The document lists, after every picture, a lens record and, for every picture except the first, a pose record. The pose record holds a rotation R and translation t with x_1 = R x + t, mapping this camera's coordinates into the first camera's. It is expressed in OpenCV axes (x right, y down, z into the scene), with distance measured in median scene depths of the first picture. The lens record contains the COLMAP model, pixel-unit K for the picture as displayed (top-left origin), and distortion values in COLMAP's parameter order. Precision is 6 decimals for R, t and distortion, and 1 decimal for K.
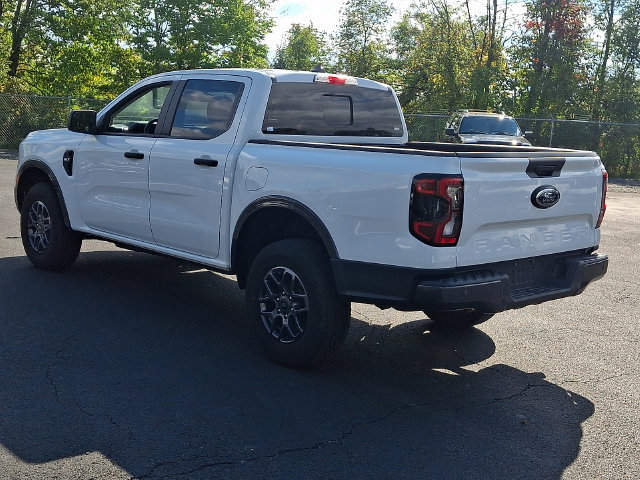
lens RADIAL K [[867.0, 0, 329.6], [0, 867.0, 241.7], [0, 0, 1]] dist [0.129090, -0.066832]
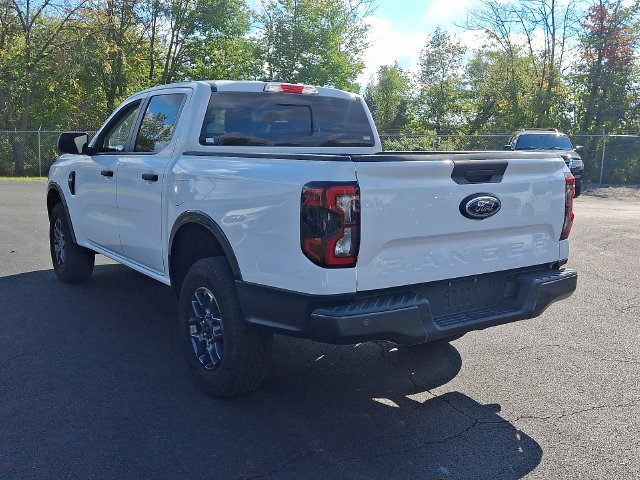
lens RADIAL K [[679.0, 0, 338.5], [0, 679.0, 238.6], [0, 0, 1]] dist [0.148629, -0.350592]
pose [[0.988956, -0.014817, -0.147470, 0.166312], [0.013783, 0.999873, -0.008032, -0.012812], [0.147570, 0.005911, 0.989034, 0.256496]]
